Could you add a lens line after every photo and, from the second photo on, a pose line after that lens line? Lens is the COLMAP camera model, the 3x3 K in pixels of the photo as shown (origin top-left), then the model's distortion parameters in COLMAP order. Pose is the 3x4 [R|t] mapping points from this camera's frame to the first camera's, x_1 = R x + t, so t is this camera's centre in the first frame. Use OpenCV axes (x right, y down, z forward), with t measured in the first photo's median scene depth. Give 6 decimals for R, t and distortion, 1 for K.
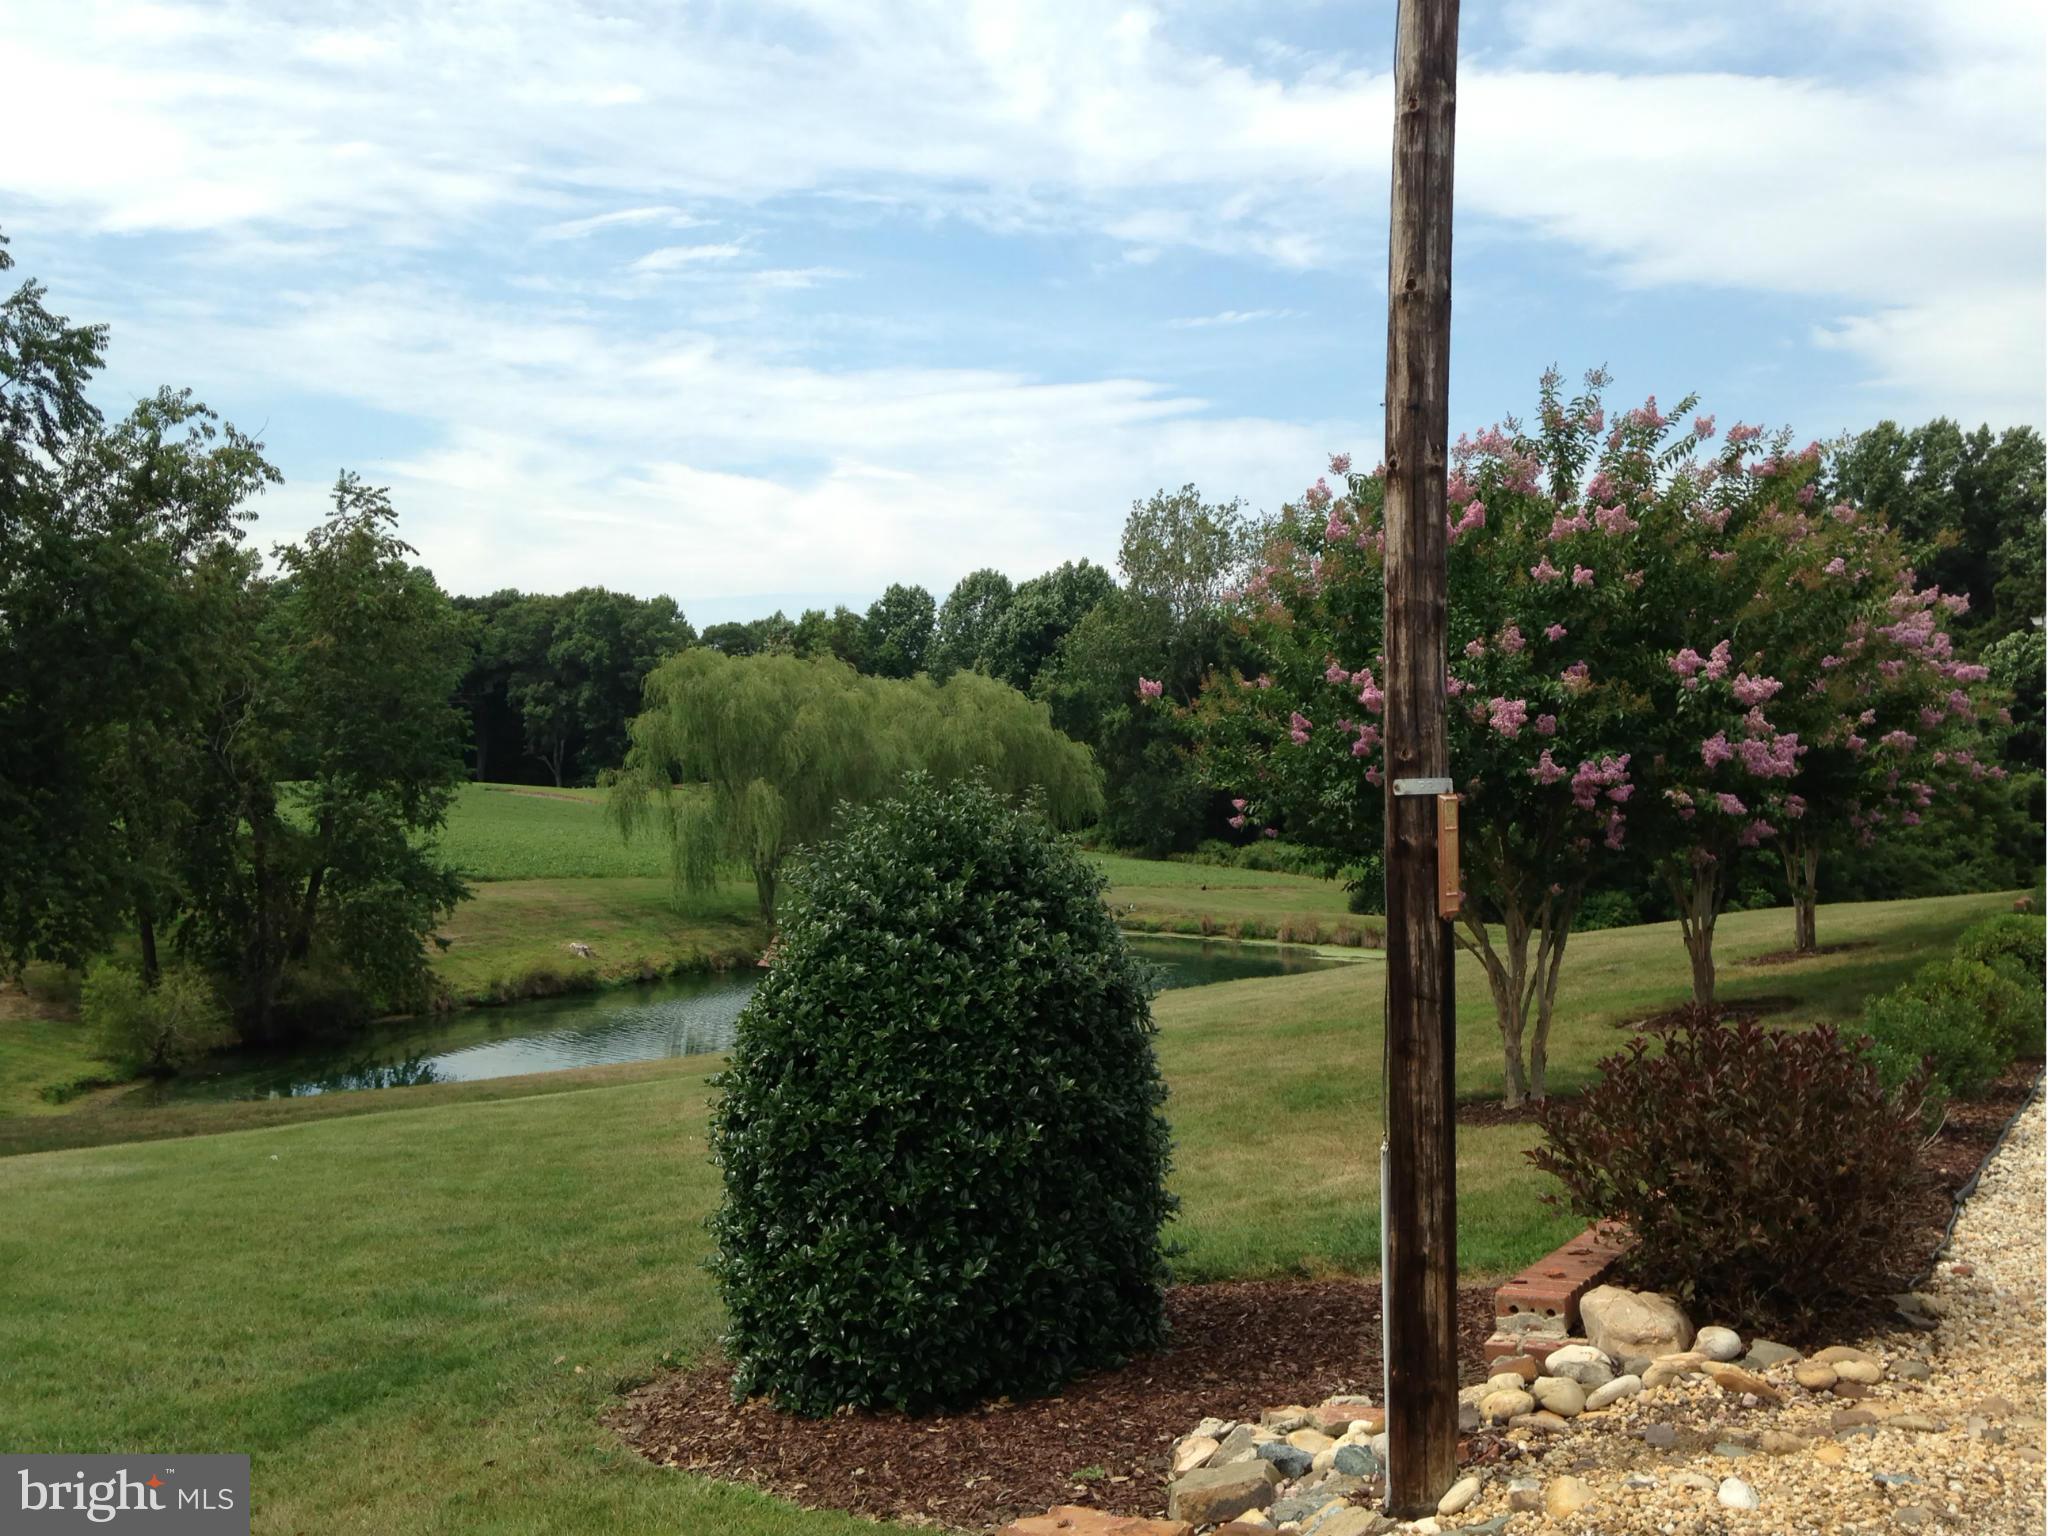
lens RADIAL K [[1713.8, 0, 1024.0], [0, 1713.8, 768.0], [0, 0, 1]] dist [0.135598, -0.163951]
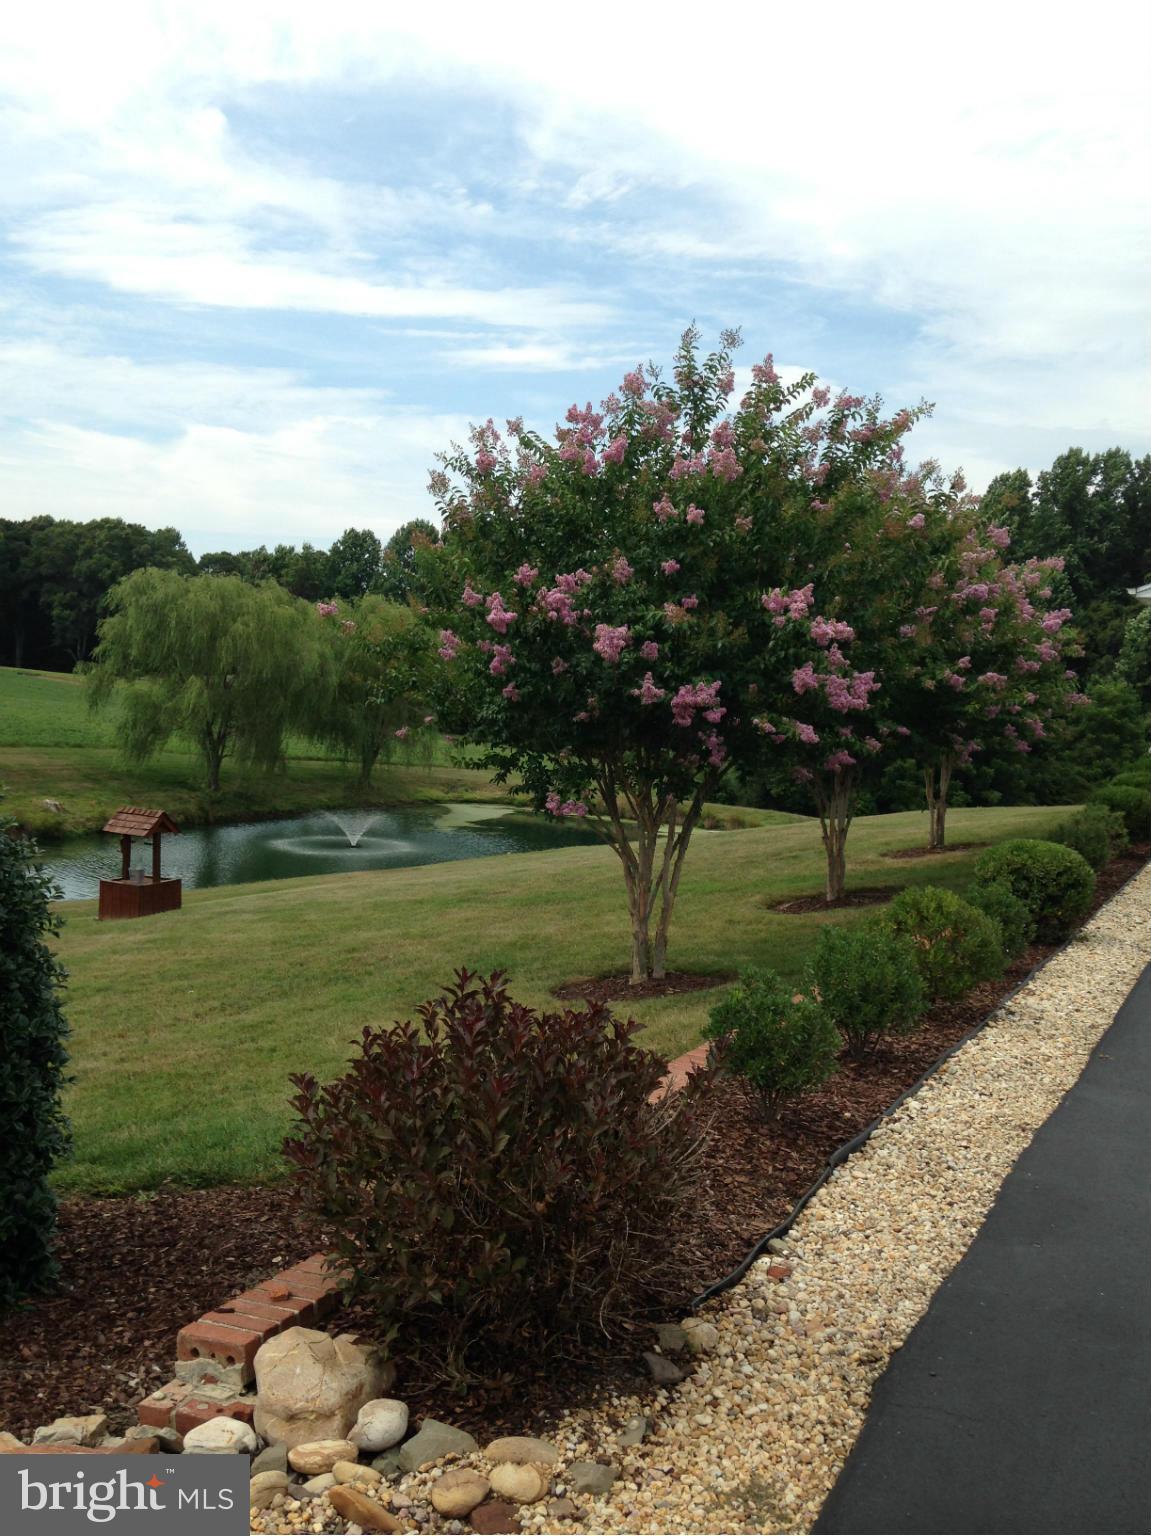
lens RADIAL K [[1303.9, 0, 575.5], [0, 1303.9, 768.0], [0, 0, 1]] dist [0.033530, -0.003180]
pose [[0.994459, 0.038889, 0.097666, 0.102781], [-0.045386, 0.996839, 0.065208, -0.001208], [-0.094821, -0.069280, 0.993081, 0.107582]]
